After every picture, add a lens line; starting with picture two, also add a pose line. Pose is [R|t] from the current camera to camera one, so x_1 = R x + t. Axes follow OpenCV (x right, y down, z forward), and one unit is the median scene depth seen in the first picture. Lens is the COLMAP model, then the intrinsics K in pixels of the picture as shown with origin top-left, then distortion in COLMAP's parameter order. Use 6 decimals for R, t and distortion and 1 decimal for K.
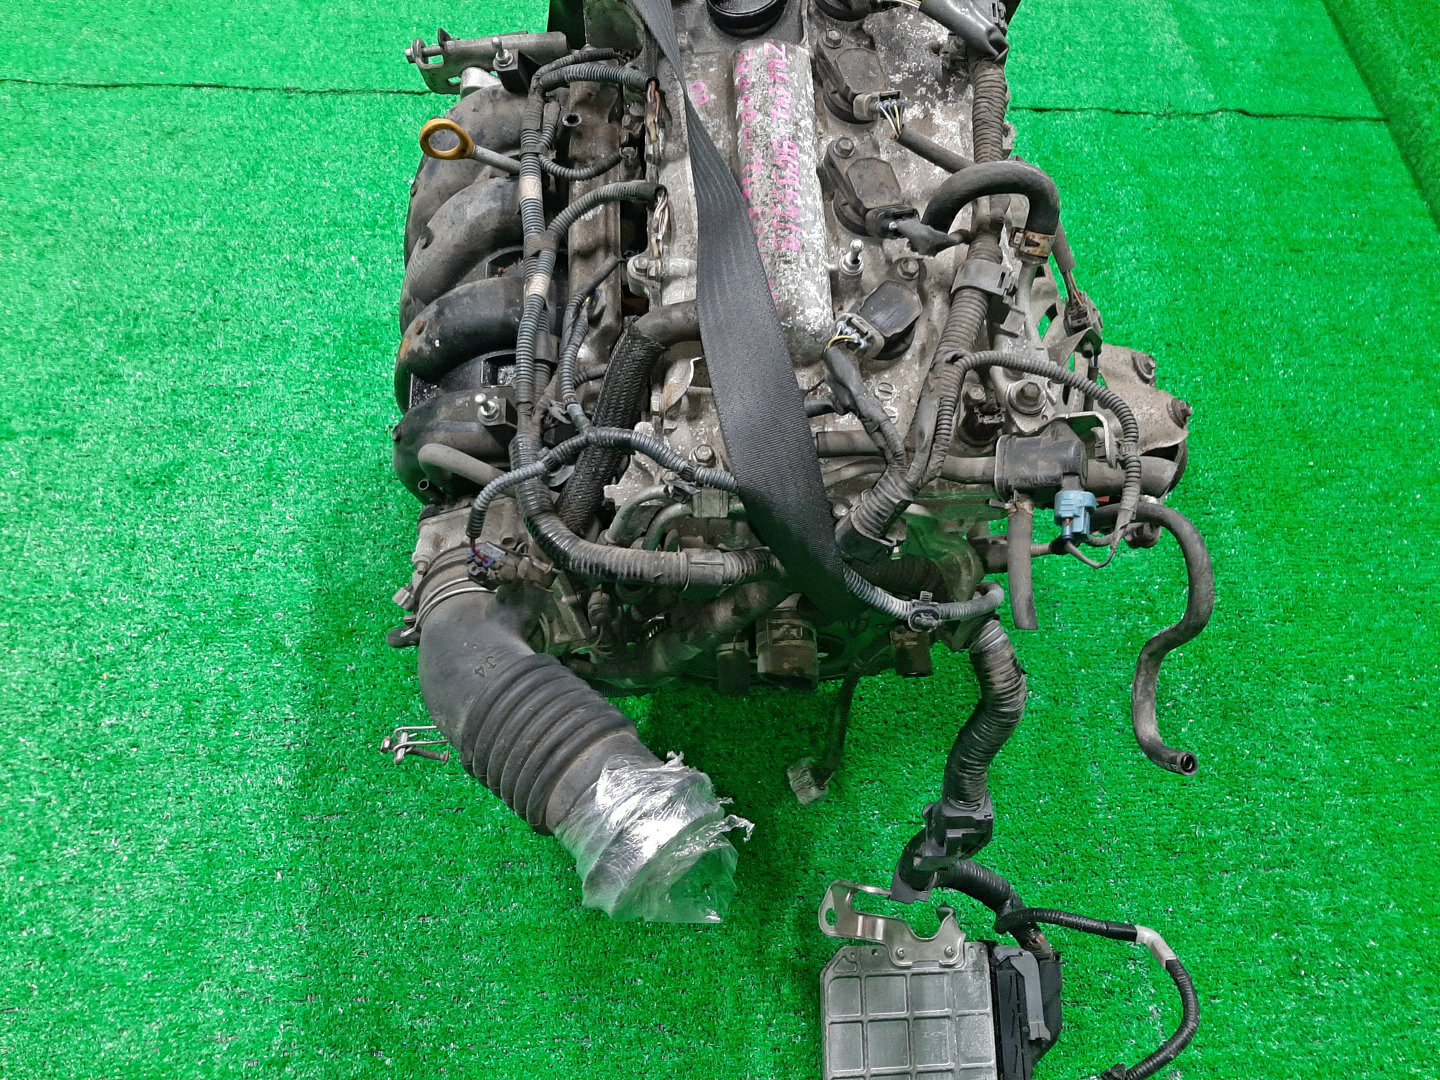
lens RADIAL K [[1146.3, 0, 720.0], [0, 1146.3, 540.0], [0, 0, 1]] dist [0.068330, -0.163365]
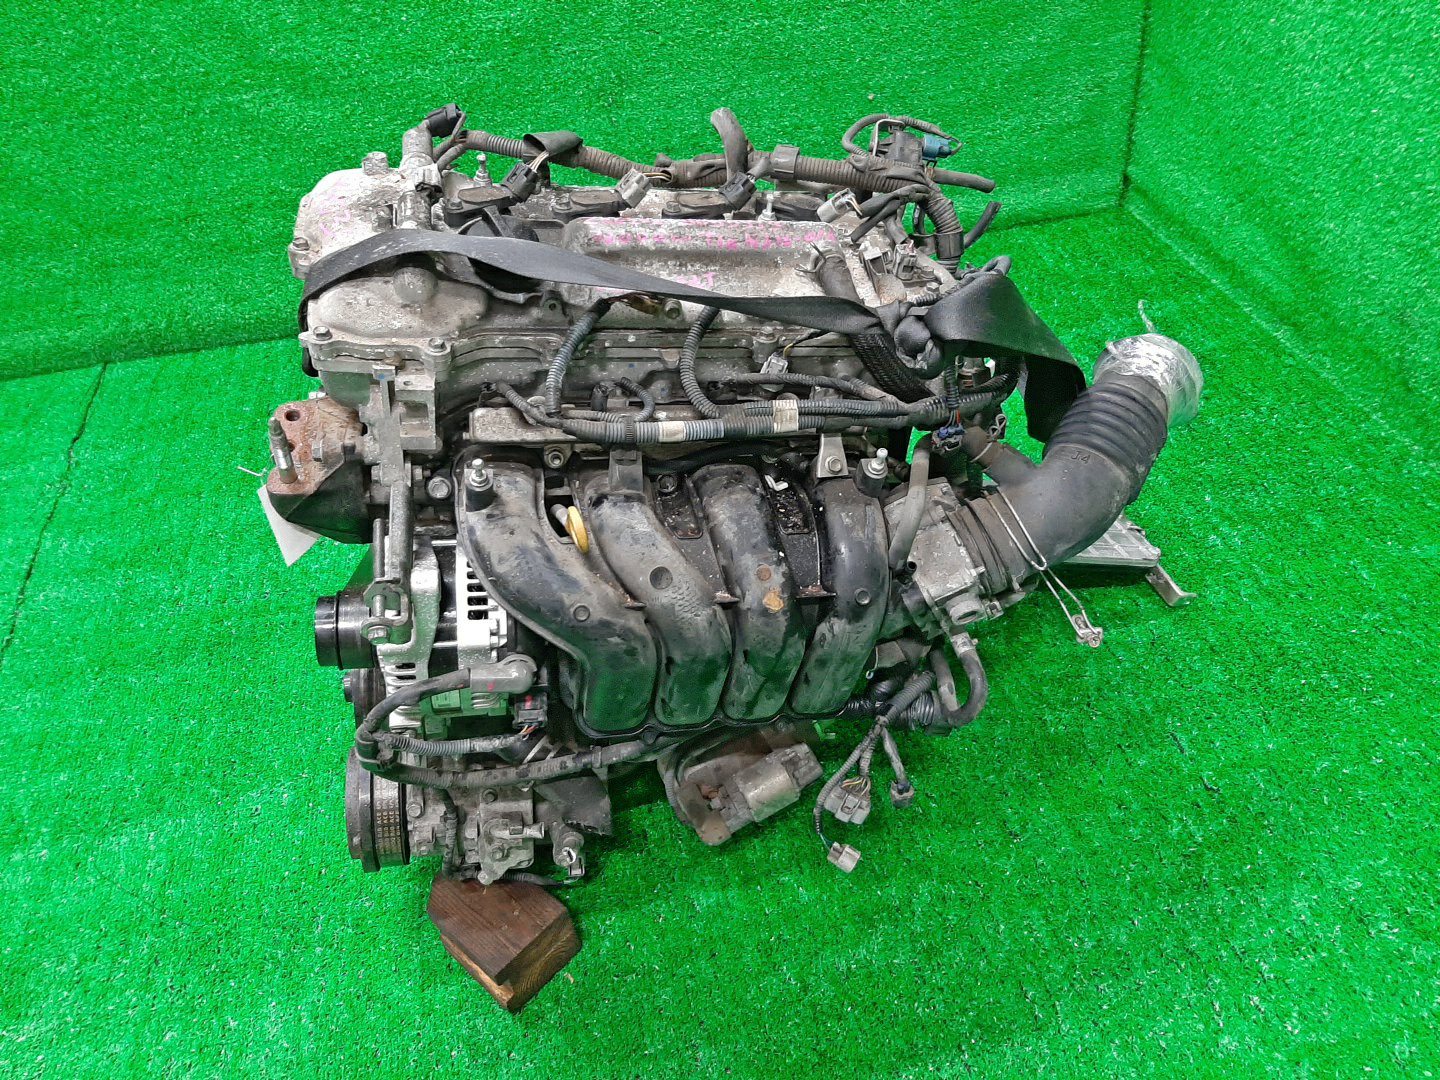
lens RADIAL K [[1103.6, 0, 745.0], [0, 1103.6, 540.3], [0, 0, 1]] dist [0.094722, -0.148906]
pose [[-0.149244, -0.711360, 0.686800, -0.974597], [0.858183, 0.251835, 0.447327, -0.689279], [-0.491171, 0.656160, 0.572892, 0.444152]]
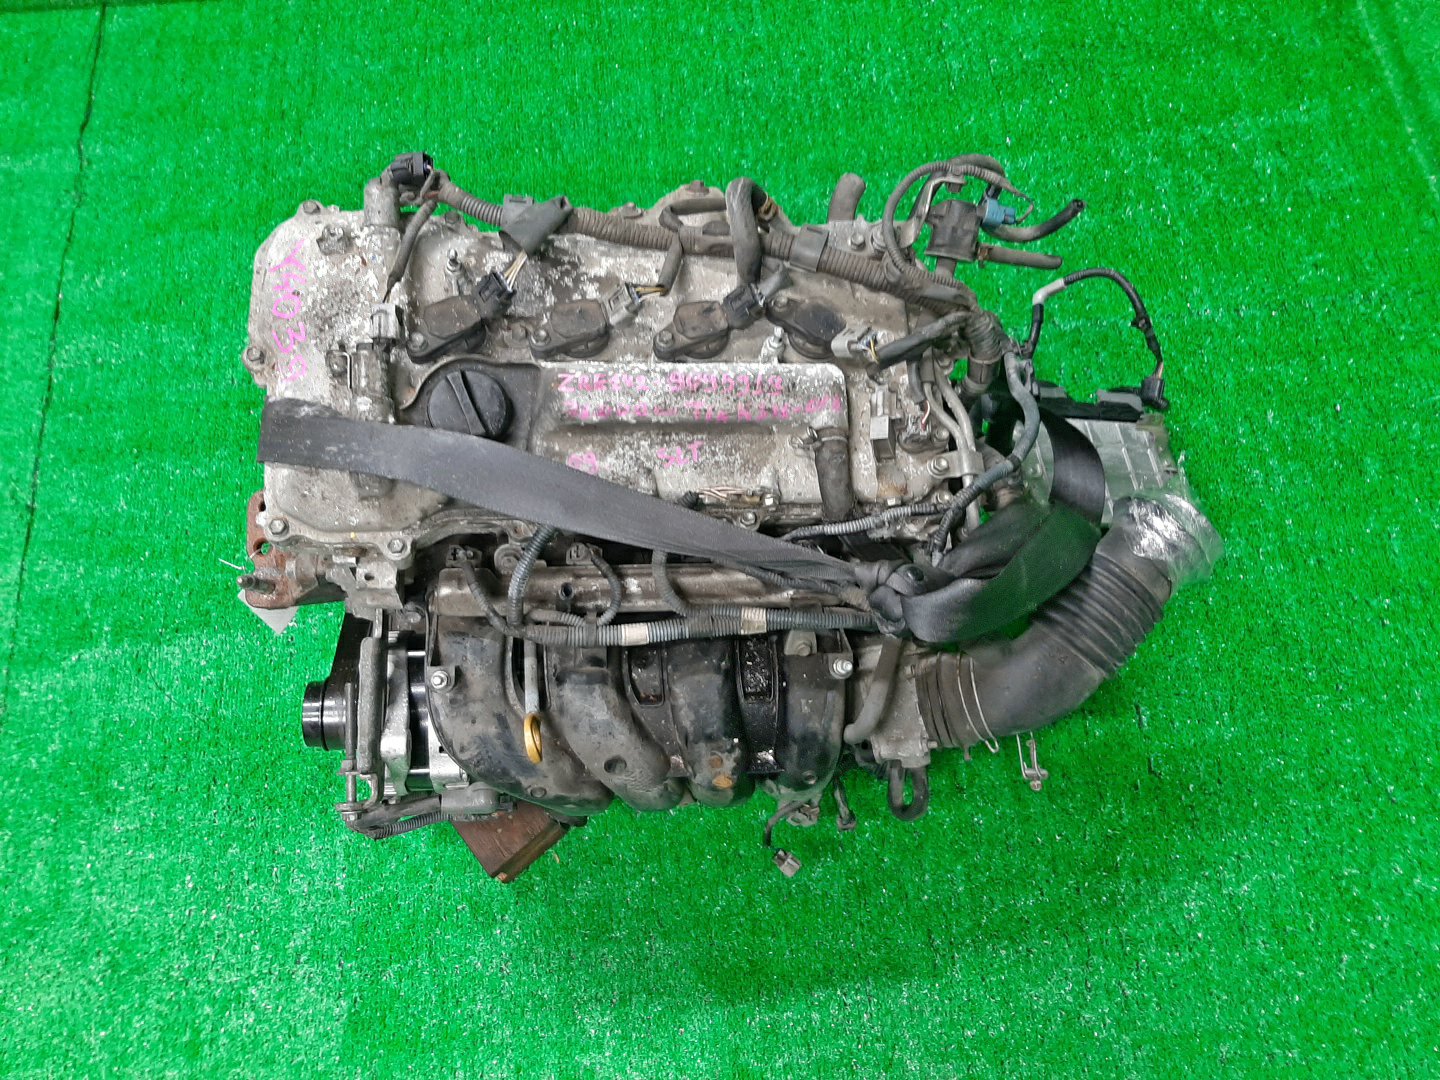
lens RADIAL K [[1103.6, 0, 745.0], [0, 1103.6, 540.3], [0, 0, 1]] dist [0.094722, -0.148906]
pose [[-0.016745, -0.959582, 0.280931, -0.375834], [0.866939, 0.126046, 0.482214, -0.728397], [-0.498134, 0.251625, 0.829788, 0.074962]]
